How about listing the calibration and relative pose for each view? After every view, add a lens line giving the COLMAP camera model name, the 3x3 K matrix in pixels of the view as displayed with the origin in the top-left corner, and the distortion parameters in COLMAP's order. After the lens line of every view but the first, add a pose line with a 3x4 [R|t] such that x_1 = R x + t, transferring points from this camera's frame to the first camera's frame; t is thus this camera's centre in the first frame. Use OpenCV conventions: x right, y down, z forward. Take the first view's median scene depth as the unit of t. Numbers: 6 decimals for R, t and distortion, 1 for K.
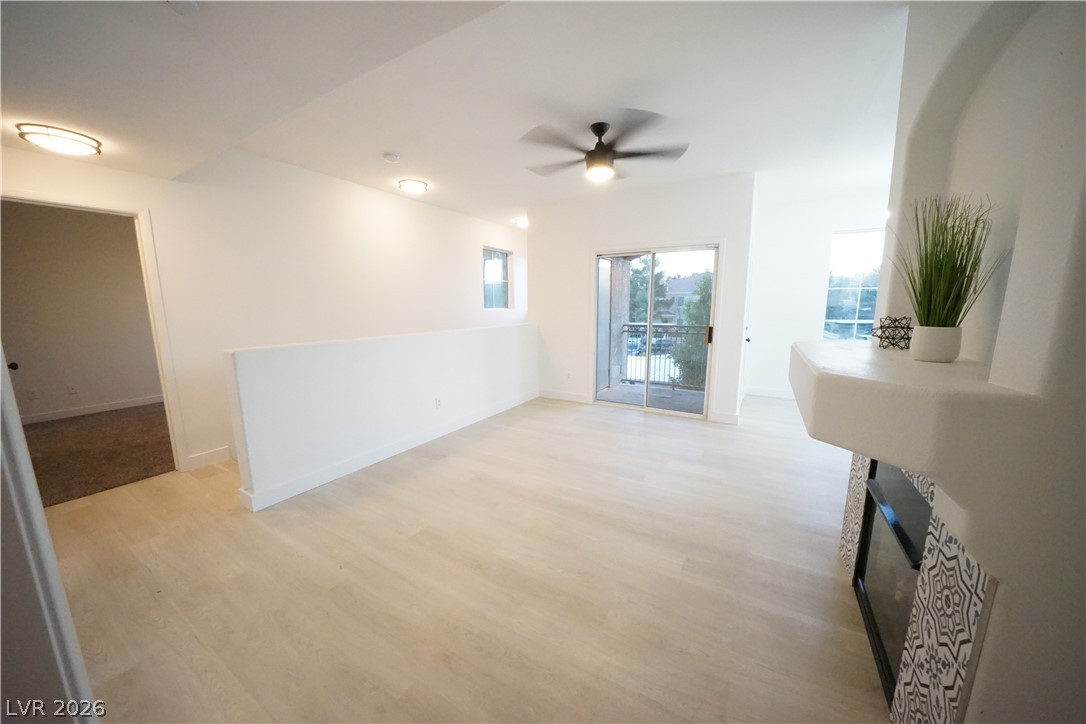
lens RADIAL K [[373.8, 0, 542.0], [0, 373.8, 365.5], [0, 0, 1]] dist [-0.015304, -0.000042]
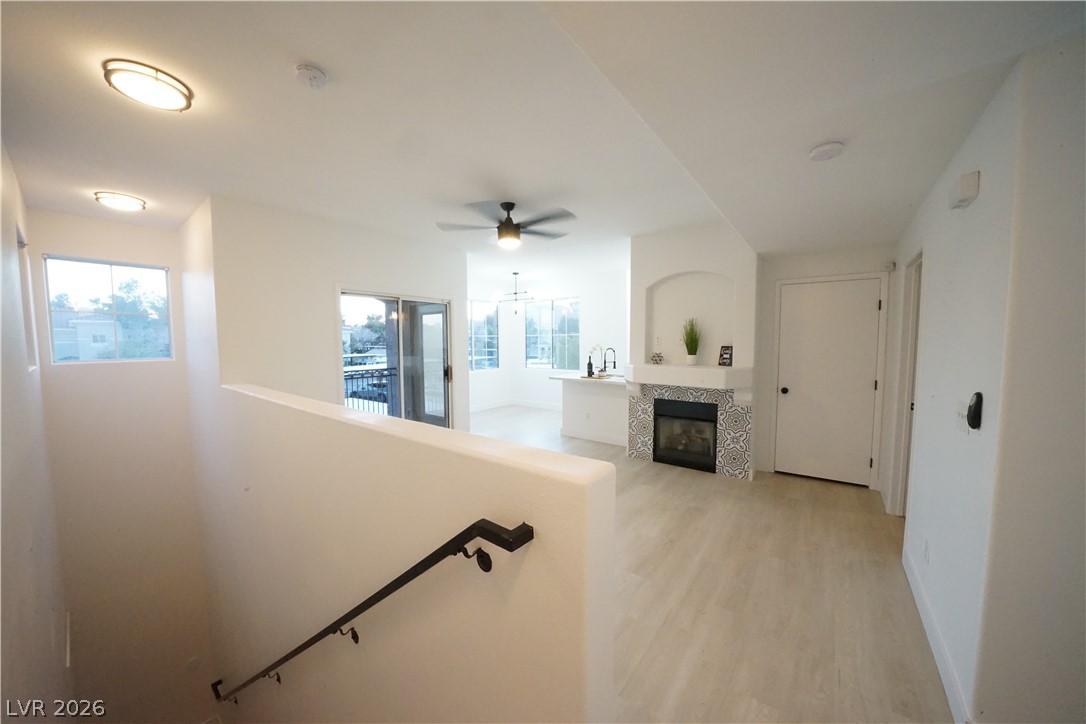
lens RADIAL K [[373.8, 0, 544.3], [0, 373.8, 365.3], [0, 0, 1]] dist [-0.015304, -0.000042]
pose [[0.117297, -0.054741, 0.991587, -1.521114], [0.160930, 0.986330, 0.035414, -0.221297], [-0.979971, 0.155422, 0.124503, 1.170957]]
